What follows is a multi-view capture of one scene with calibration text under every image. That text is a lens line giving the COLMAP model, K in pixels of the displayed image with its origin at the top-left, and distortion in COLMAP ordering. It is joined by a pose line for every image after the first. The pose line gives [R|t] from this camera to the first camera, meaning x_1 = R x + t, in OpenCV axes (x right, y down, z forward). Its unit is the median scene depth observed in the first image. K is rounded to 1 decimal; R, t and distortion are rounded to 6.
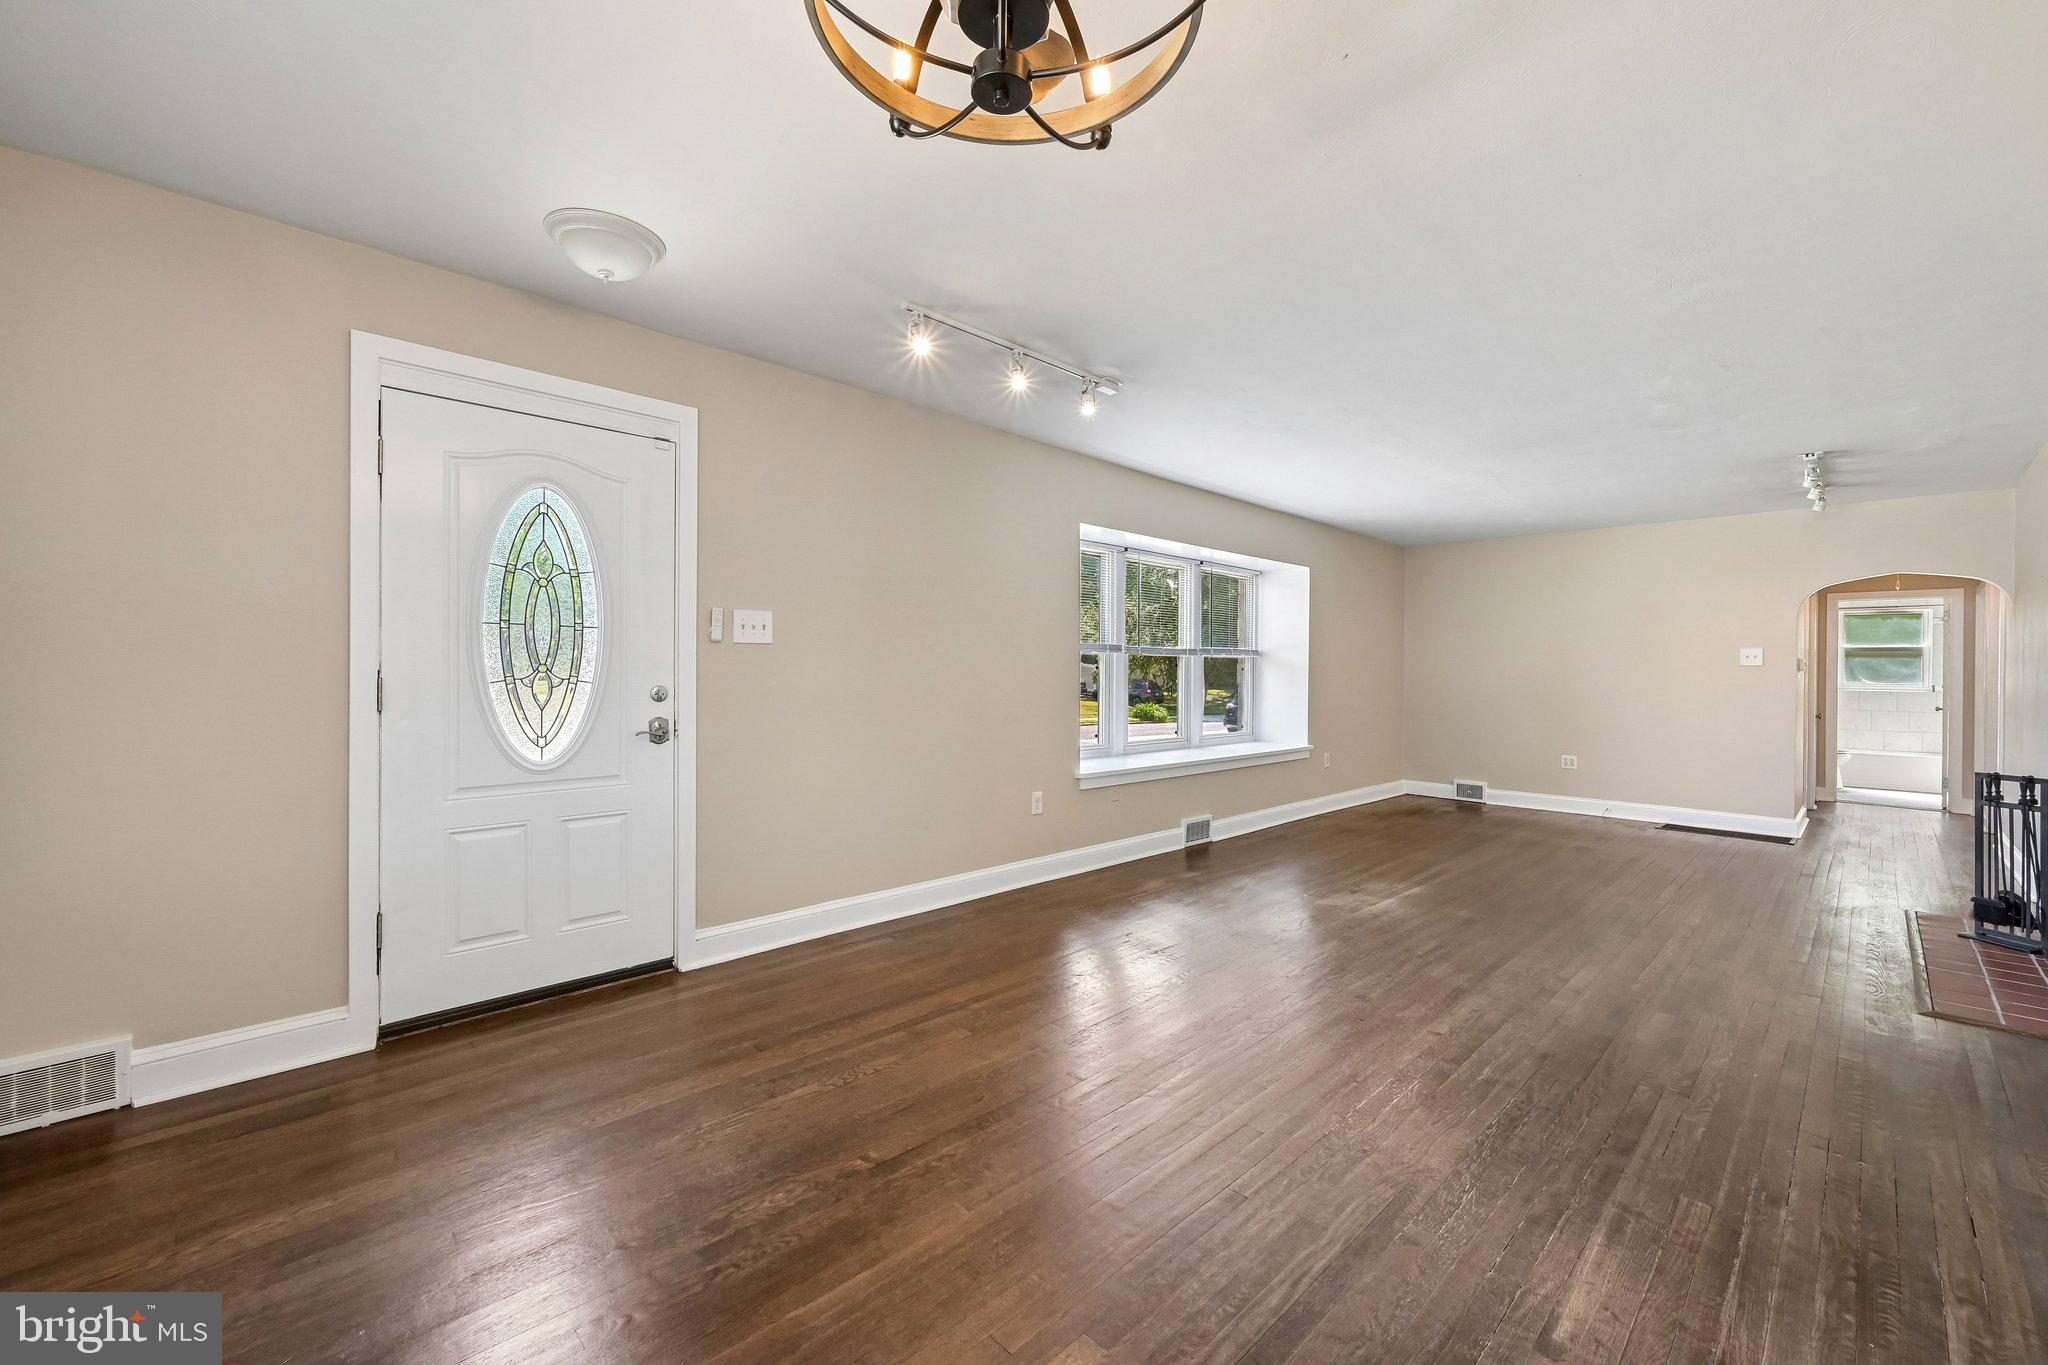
lens RADIAL K [[826.8, 0, 1024.3], [0, 826.8, 668.7], [0, 0, 1]] dist [0.001594, 0.000225]
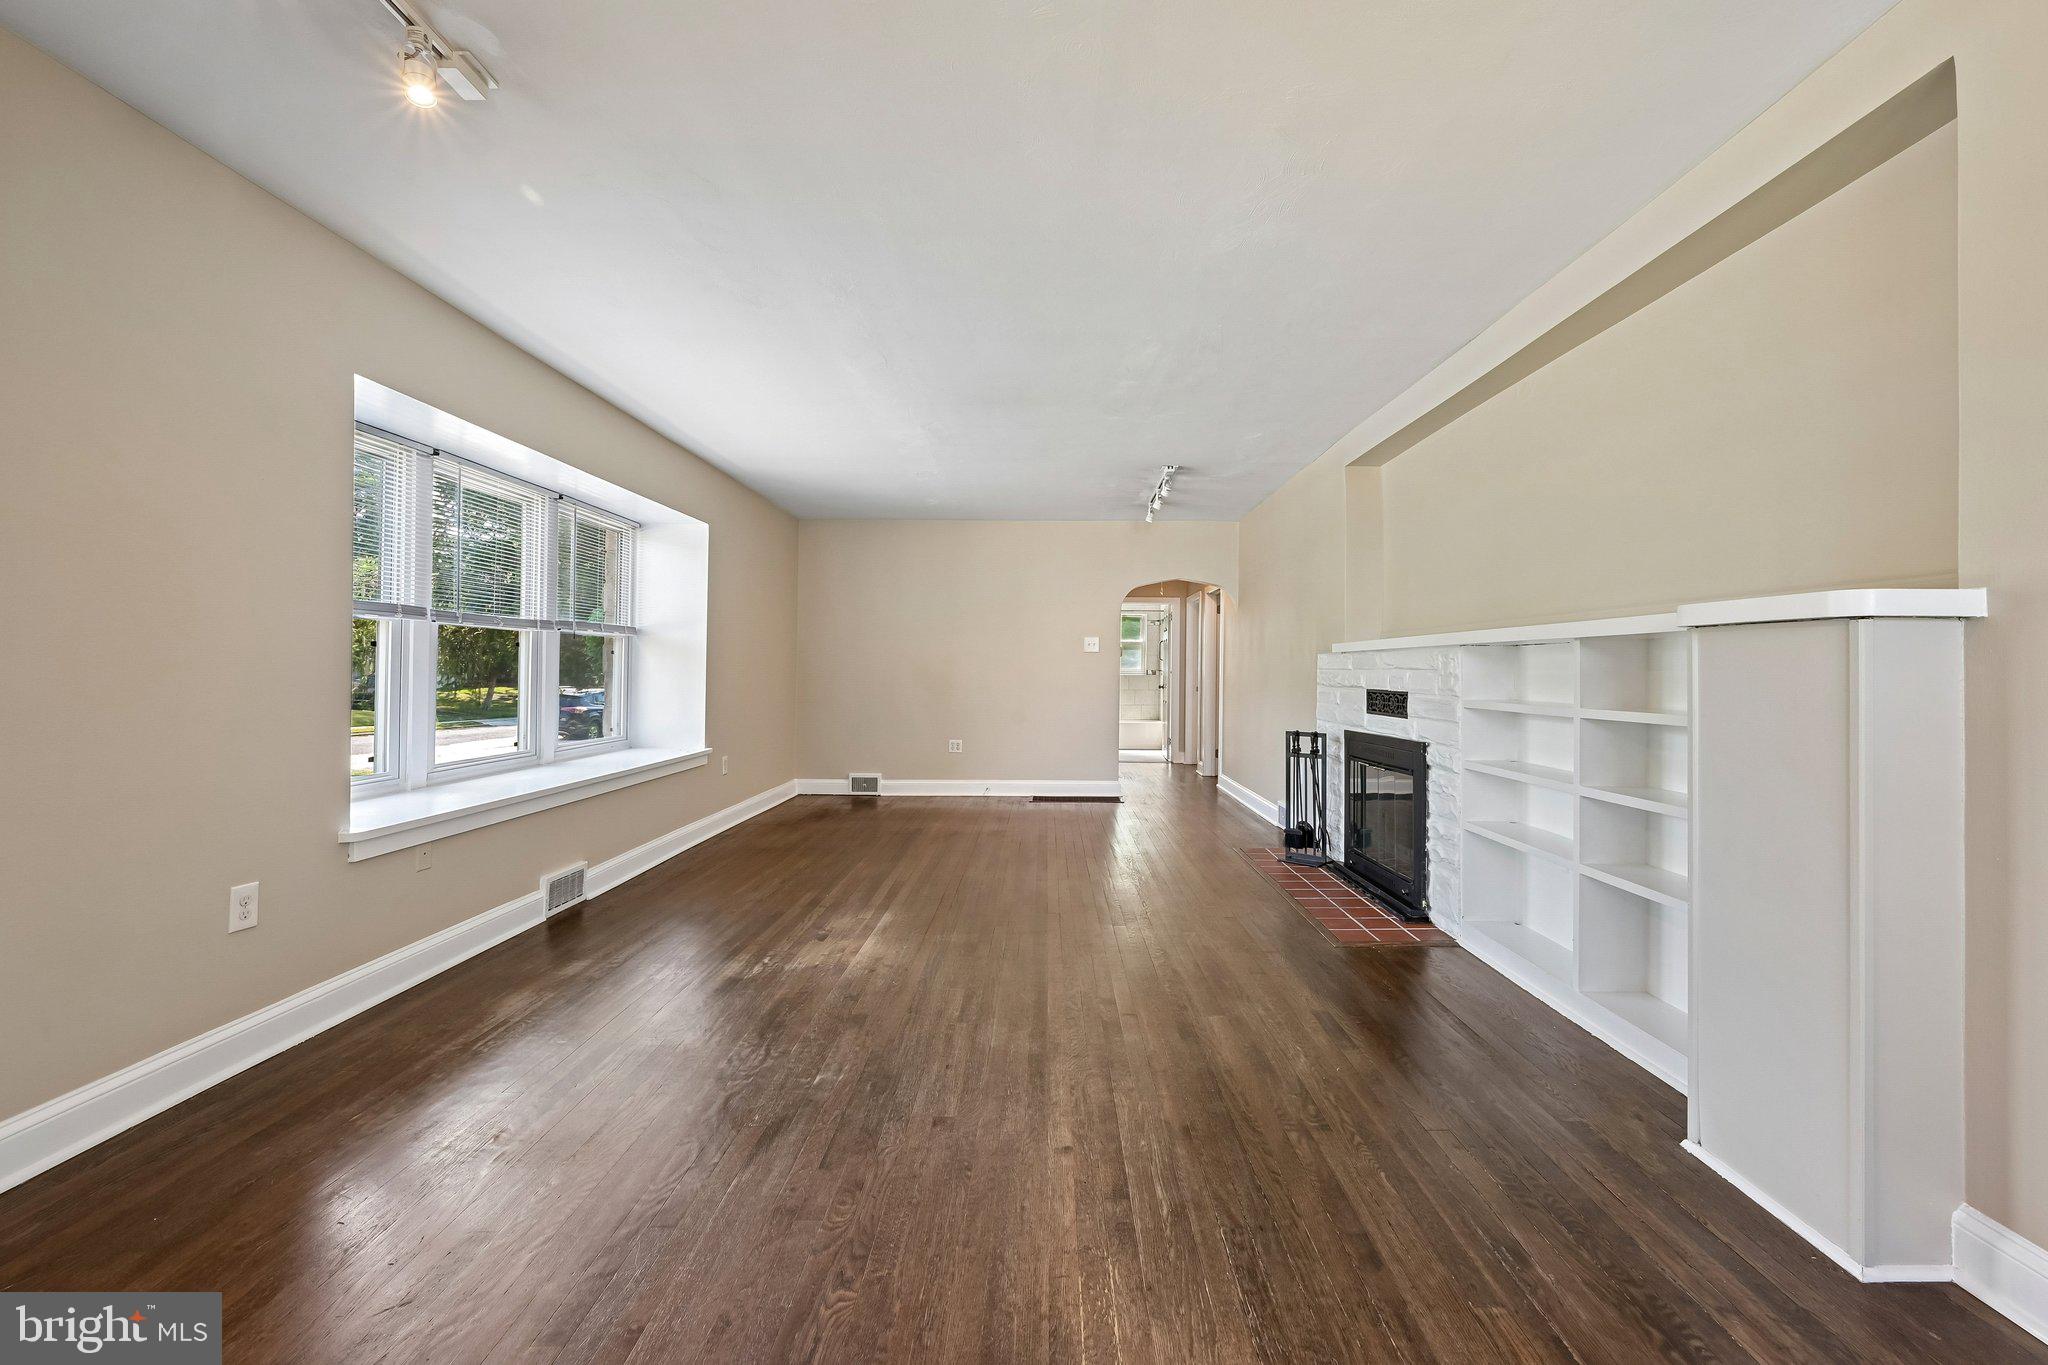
lens RADIAL K [[847.8, 0, 1055.9], [0, 847.8, 651.5], [0, 0, 1]] dist [0.001554, 0.000092]
pose [[0.691230, 0.008951, 0.722580, -0.013450], [0.001162, 0.999908, -0.013498, 0.013512], [-0.722634, 0.010170, 0.691156, 0.232801]]
